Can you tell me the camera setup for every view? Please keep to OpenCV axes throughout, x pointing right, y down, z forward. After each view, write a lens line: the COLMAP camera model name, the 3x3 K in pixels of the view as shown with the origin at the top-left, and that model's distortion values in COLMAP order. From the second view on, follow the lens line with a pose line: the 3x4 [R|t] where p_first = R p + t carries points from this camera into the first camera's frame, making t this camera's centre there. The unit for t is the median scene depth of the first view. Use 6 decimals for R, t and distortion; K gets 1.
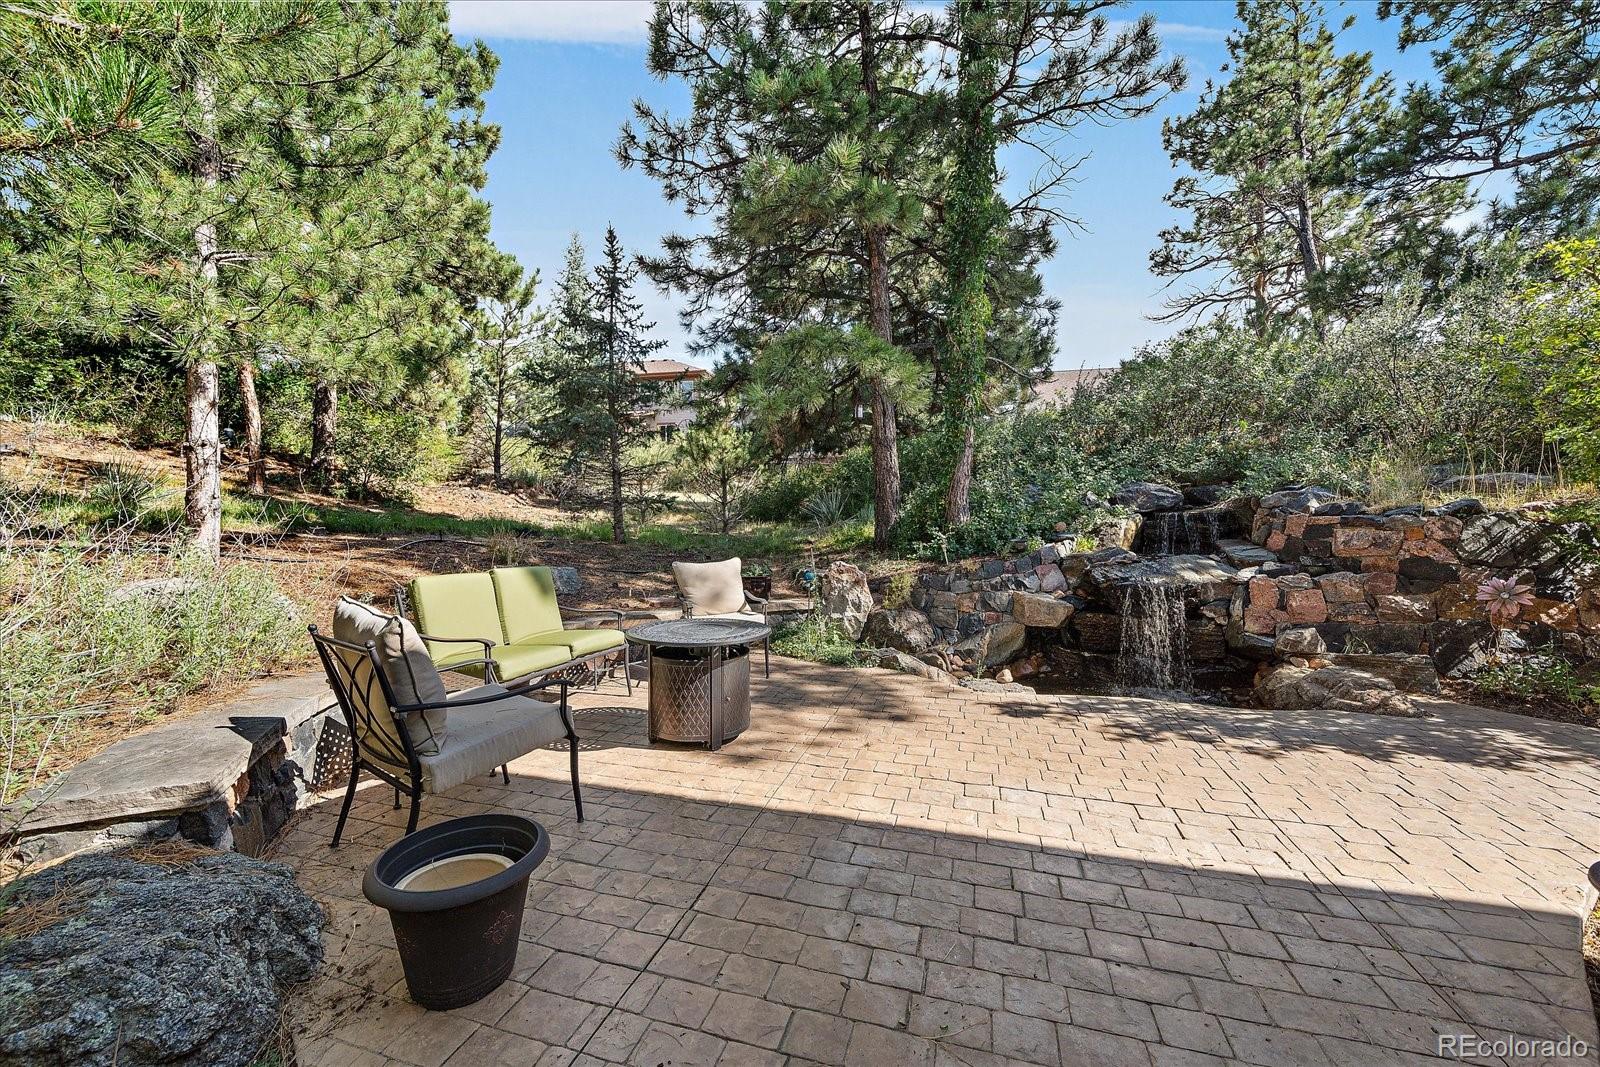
lens RADIAL K [[628.5, 0, 800.9], [0, 628.5, 530.0], [0, 0, 1]] dist [-0.007115, 0.000119]
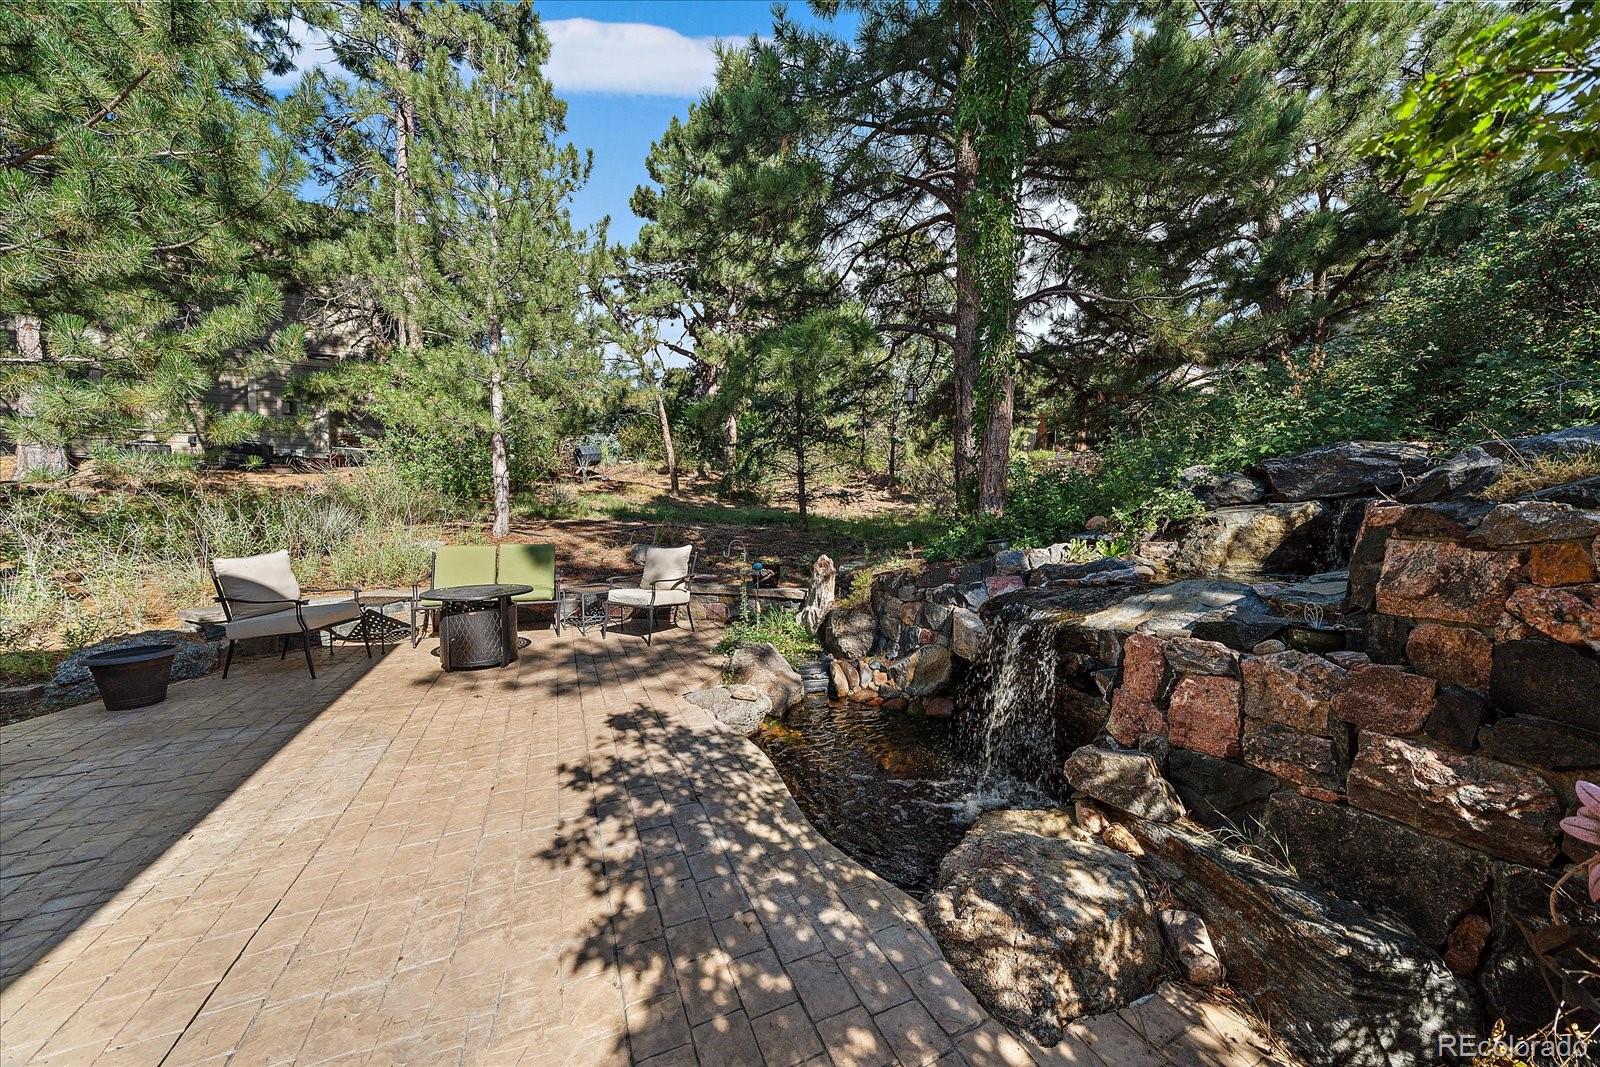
lens RADIAL K [[550.1, 0, 798.4], [0, 550.1, 526.9], [0, 0, 1]] dist [-0.005839, 0.000062]
pose [[0.648163, 0.018733, -0.761271, 1.189419], [-0.007199, 0.999803, 0.018474, -0.017516], [0.761468, -0.006494, 0.648170, 0.695635]]
